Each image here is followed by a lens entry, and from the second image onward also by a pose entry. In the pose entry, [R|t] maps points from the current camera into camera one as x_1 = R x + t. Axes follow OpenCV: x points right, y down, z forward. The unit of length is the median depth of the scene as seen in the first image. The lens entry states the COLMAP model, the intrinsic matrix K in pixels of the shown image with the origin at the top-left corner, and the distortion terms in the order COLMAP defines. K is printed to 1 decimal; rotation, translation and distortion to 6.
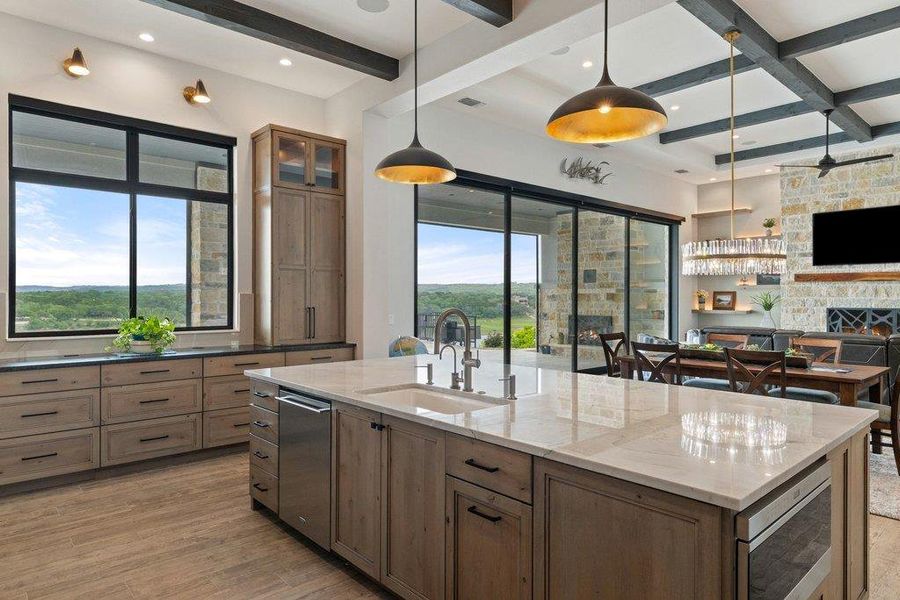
lens RADIAL K [[545.5, 0, 449.3], [0, 545.5, 297.1], [0, 0, 1]] dist [0.001505, 0.000641]
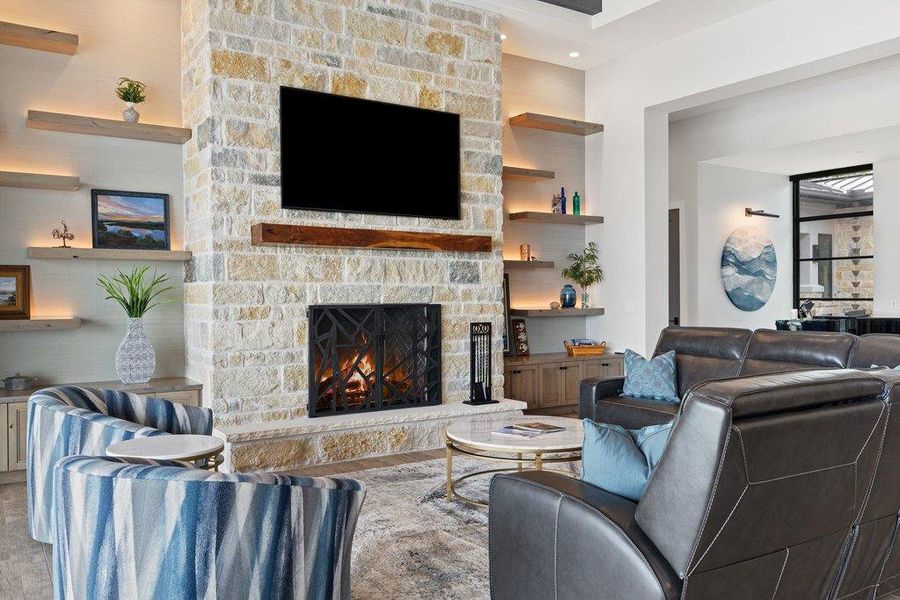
lens RADIAL K [[693.5, 0, 450.0], [0, 693.5, 300.0], [0, 0, 1]] dist [0.002808, -0.000163]
pose [[0.173128, -0.008307, 0.984864, 0.299068], [0.003524, 0.999963, 0.007815, 0.021657], [-0.984893, 0.002118, 0.173151, 1.520670]]
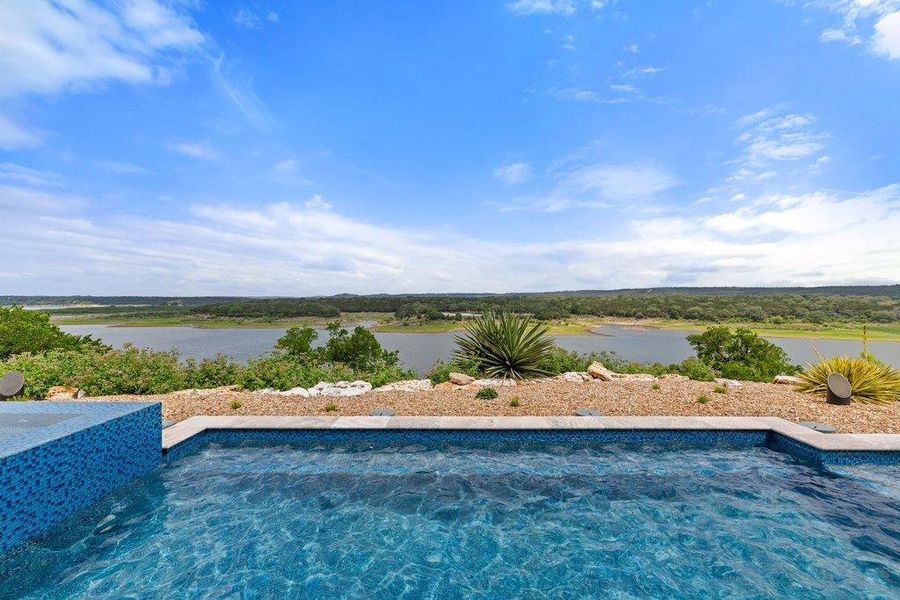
lens RADIAL K [[394.7, 0, 451.6], [0, 394.7, 299.0], [0, 0, 1]] dist [-0.000369, -0.000137]
pose [[0.737467, -0.001209, -0.675382, -0.915324], [-0.000144, 0.999998, -0.001947, 0.027813], [0.675383, 0.001533, 0.737466, 2.011412]]
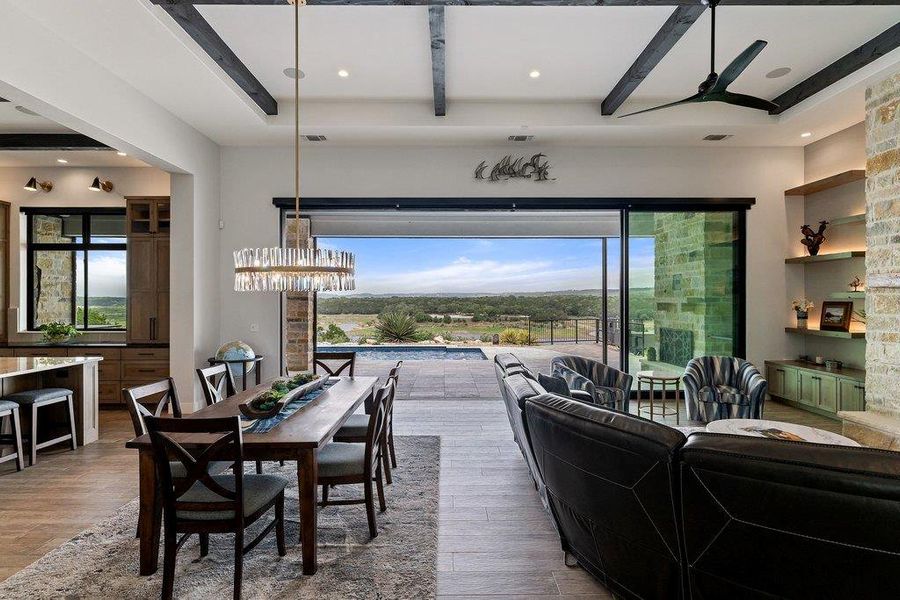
lens RADIAL K [[446.4, 0, 451.9], [0, 446.4, 299.6], [0, 0, 1]] dist [0.000333, 0.000471]
pose [[0.749277, -0.001308, -0.662256, 1.208870], [0.000705, 0.999999, -0.001177, -0.030075], [0.662257, 0.000415, 0.749277, 0.695994]]
